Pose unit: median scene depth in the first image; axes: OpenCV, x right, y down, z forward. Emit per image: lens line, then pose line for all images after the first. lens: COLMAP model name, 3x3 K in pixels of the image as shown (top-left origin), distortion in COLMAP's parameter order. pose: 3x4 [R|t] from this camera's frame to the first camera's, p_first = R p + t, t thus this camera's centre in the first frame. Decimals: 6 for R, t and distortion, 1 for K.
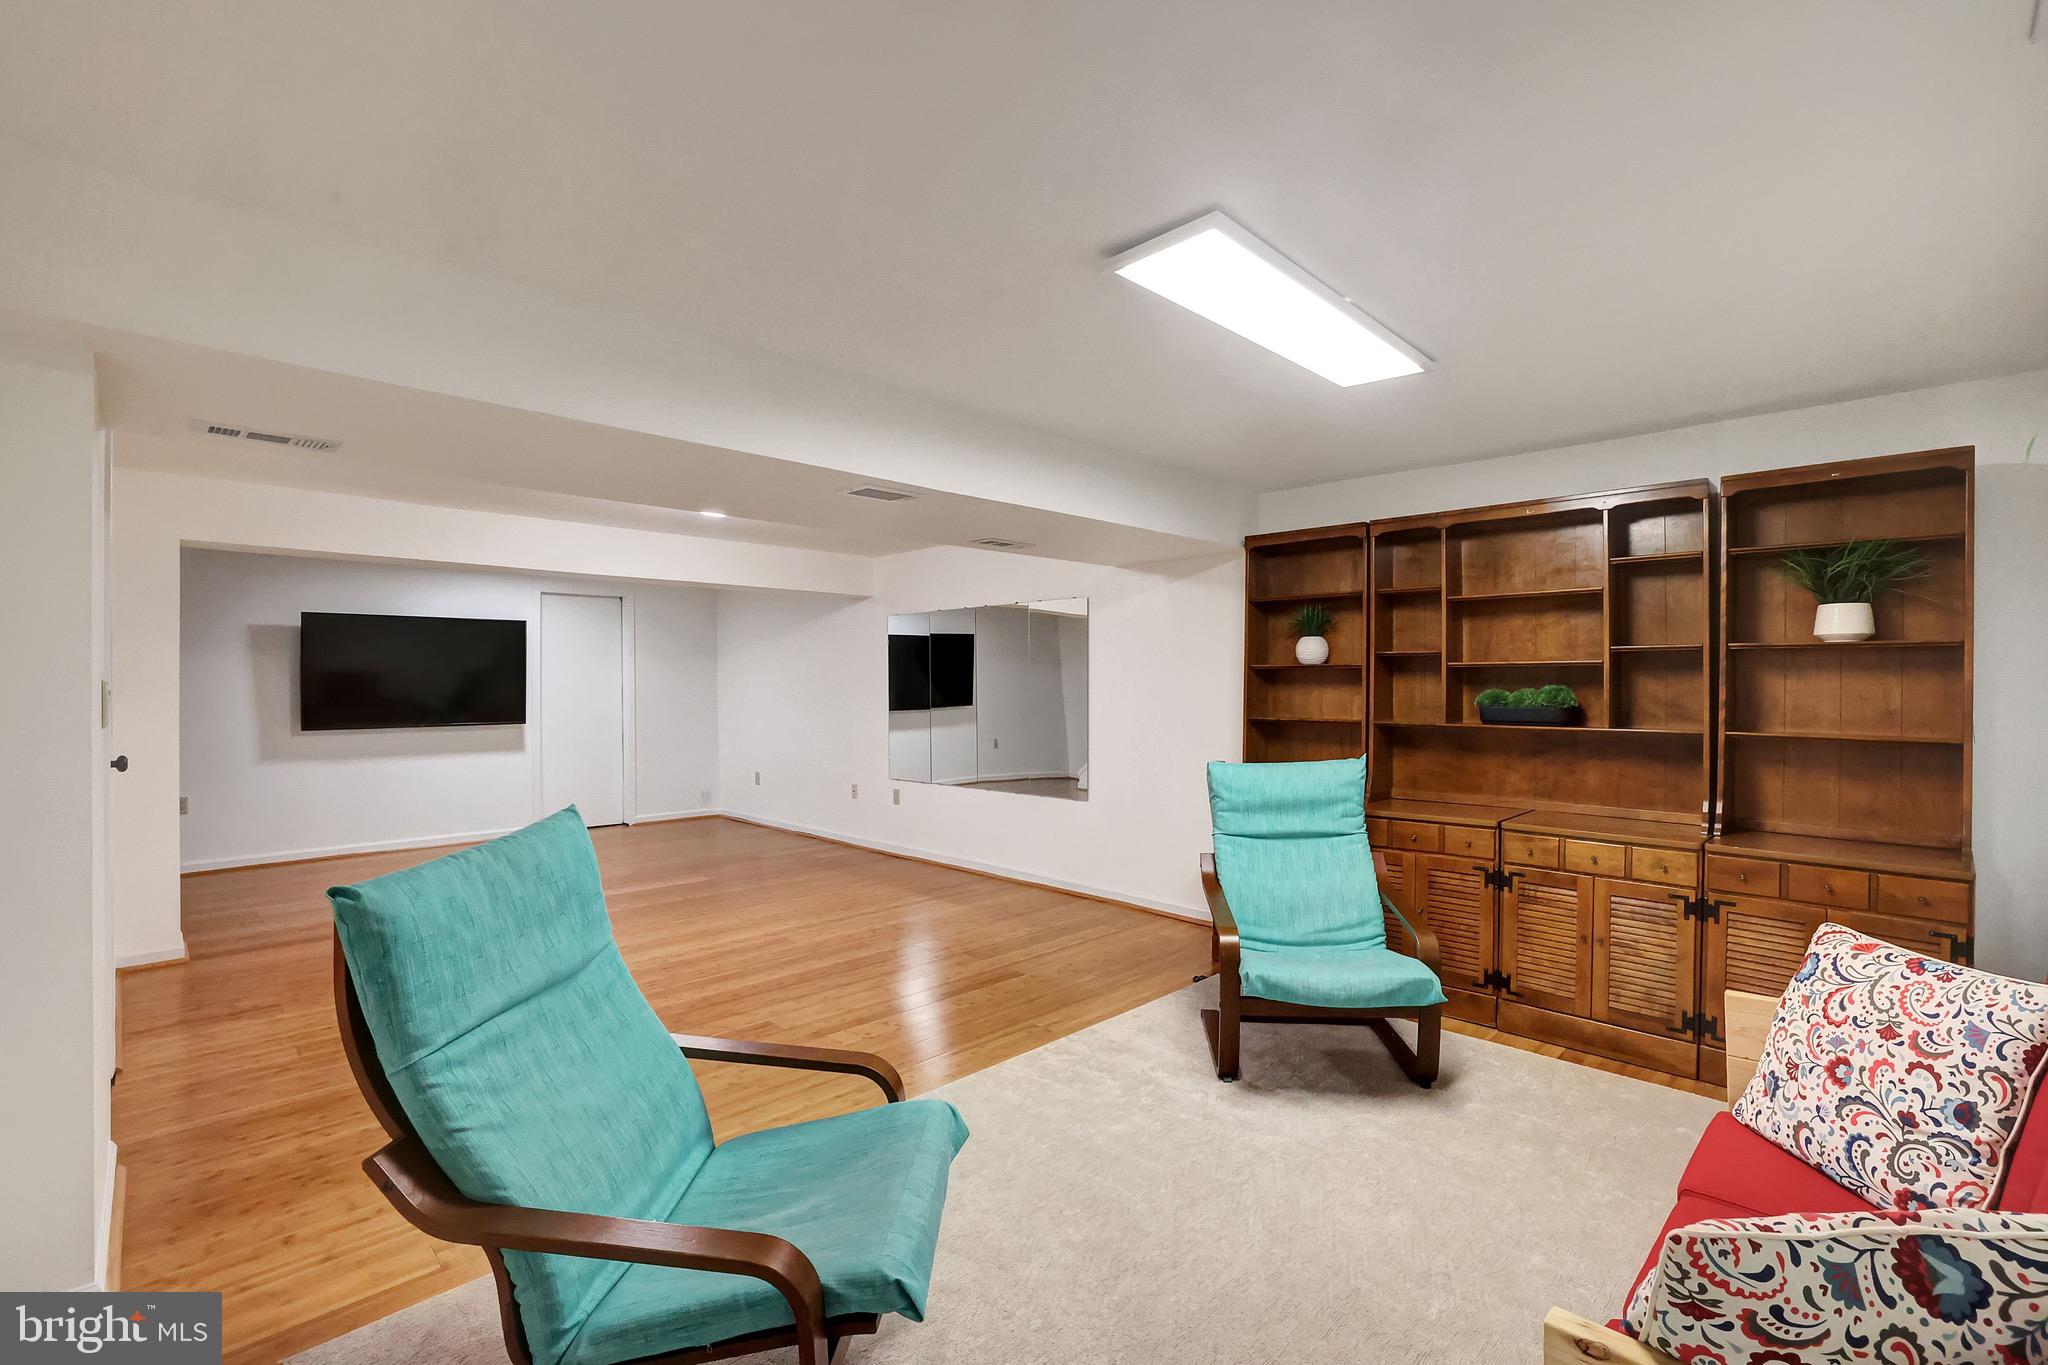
lens RADIAL K [[887.4, 0, 1024.0], [0, 887.4, 682.5], [0, 0, 1]] dist [-0.051937, 0.023130]
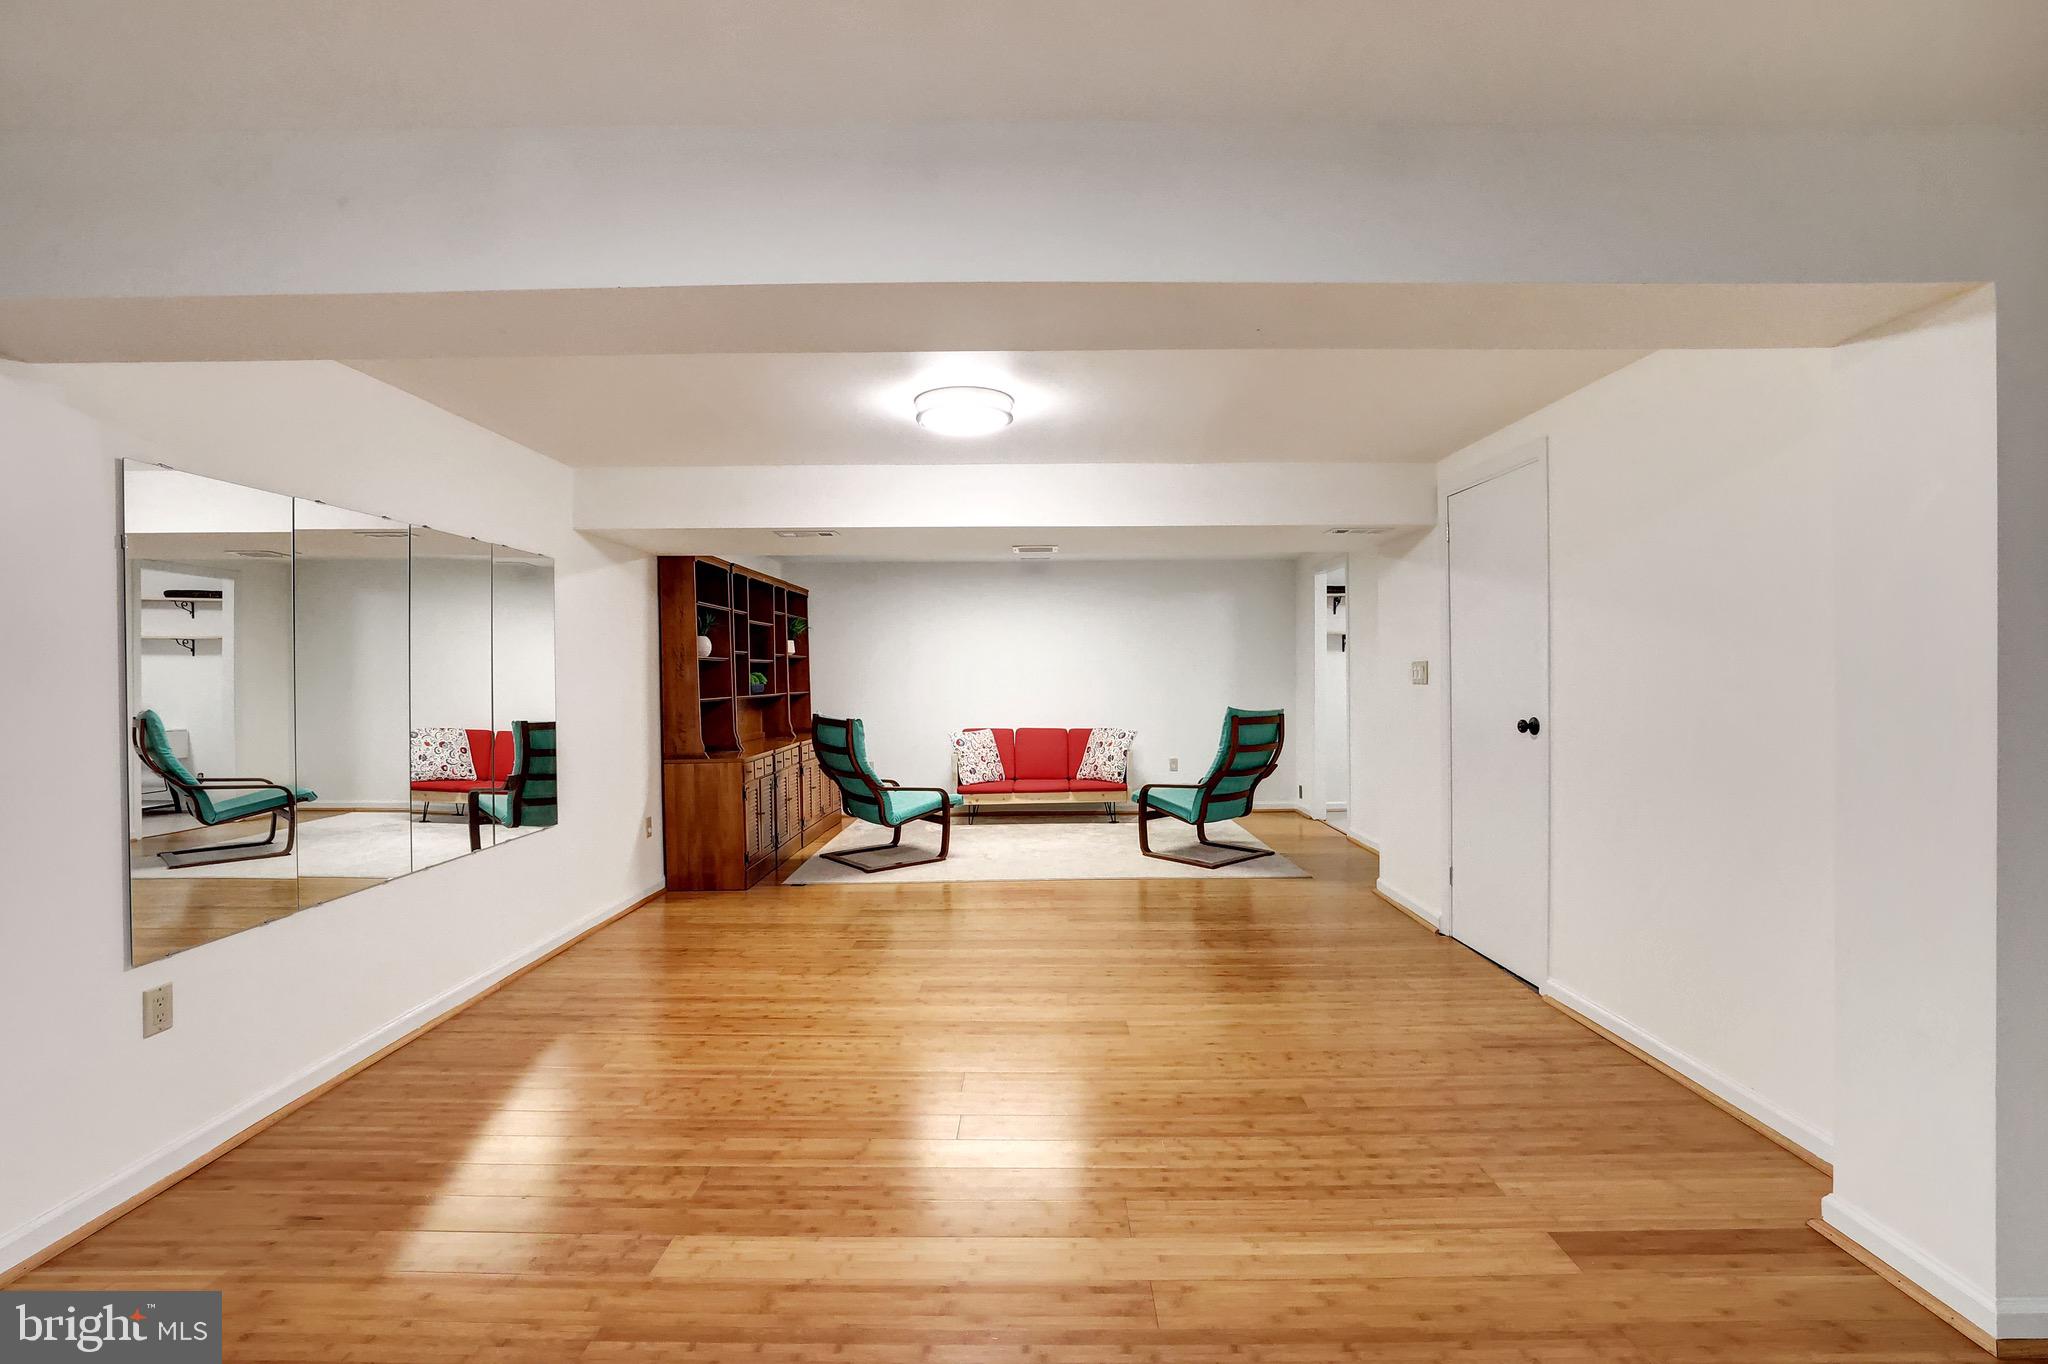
lens RADIAL K [[887.4, 0, 1024.0], [0, 887.4, 682.0], [0, 0, 1]] dist [-0.051937, 0.023130]
pose [[-0.696505, 0.000518, 0.717552, -0.824577], [0.008291, 0.999939, 0.007325, 0.008470], [-0.717504, 0.011051, -0.696467, 1.354854]]
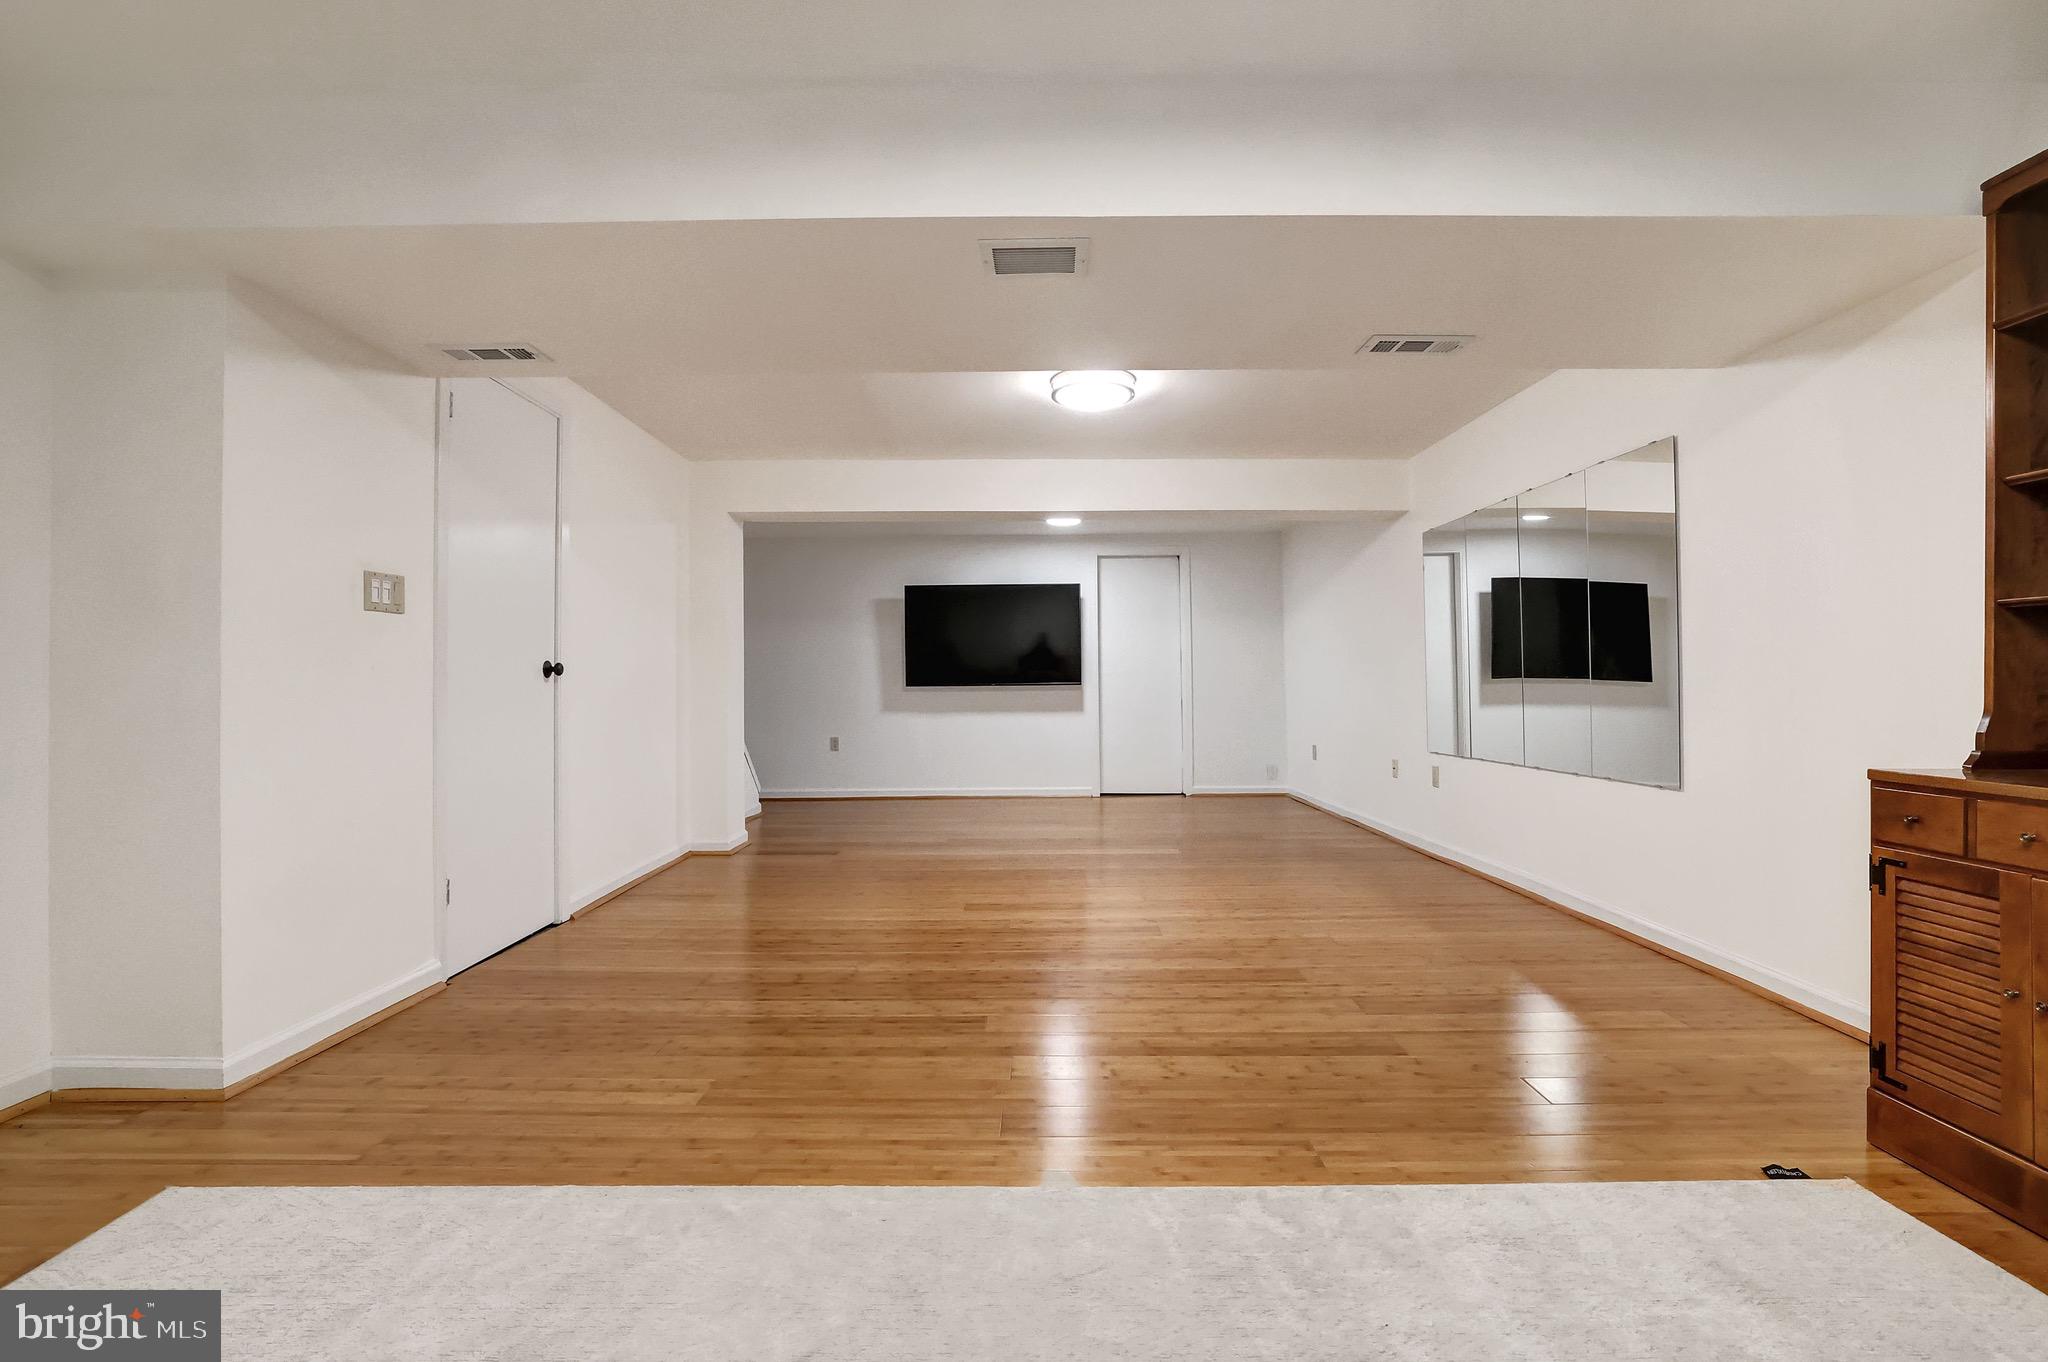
lens RADIAL K [[898.2, 0, 1028.2], [0, 898.2, 673.1], [0, 0, 1]] dist [-0.024457, -0.000103]
pose [[0.704717, -0.013832, -0.709354, 0.196012], [0.007832, 0.999901, -0.011717, 0.068124], [0.709446, 0.002702, 0.704755, 0.330092]]
